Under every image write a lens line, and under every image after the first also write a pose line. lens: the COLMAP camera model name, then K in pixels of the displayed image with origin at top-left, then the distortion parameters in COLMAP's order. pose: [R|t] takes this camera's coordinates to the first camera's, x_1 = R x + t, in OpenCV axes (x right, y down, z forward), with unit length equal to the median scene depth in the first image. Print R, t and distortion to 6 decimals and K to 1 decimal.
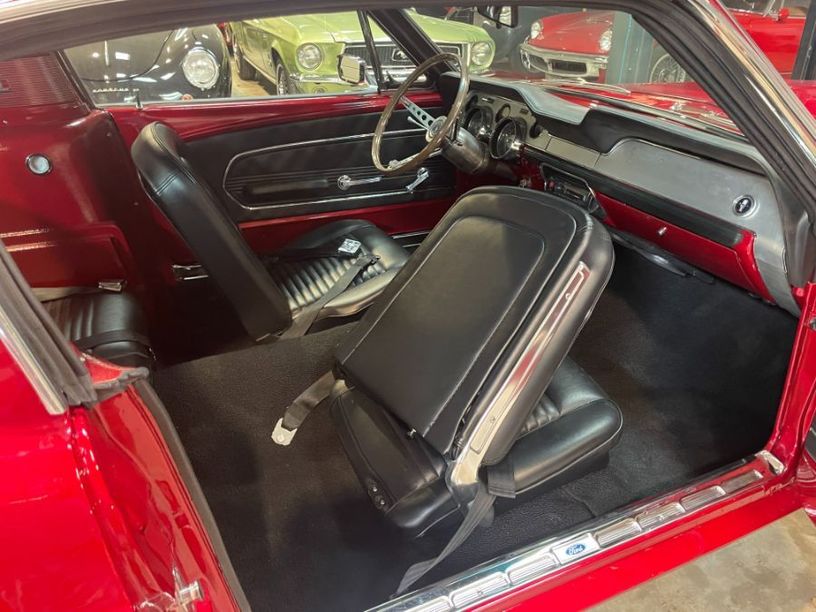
lens RADIAL K [[606.0, 0, 410.5], [0, 606.0, 284.1], [0, 0, 1]] dist [0.101989, -0.143829]
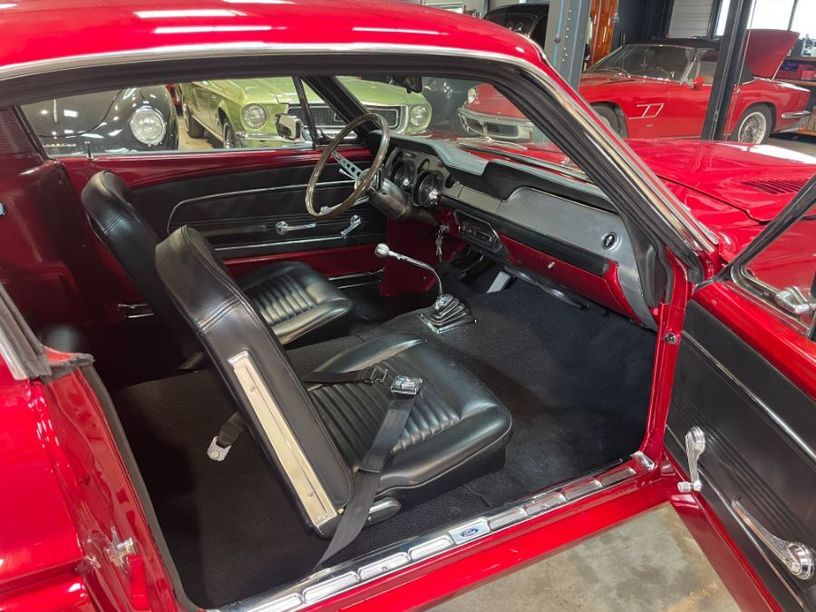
lens RADIAL K [[617.6, 0, 405.8], [0, 617.6, 302.9], [0, 0, 1]] dist [0.098816, -0.134780]
pose [[0.998239, -0.006474, 0.058974, 0.052794], [0.010530, 0.997580, -0.068724, 0.051813], [-0.058386, 0.069224, 0.995891, -0.125830]]
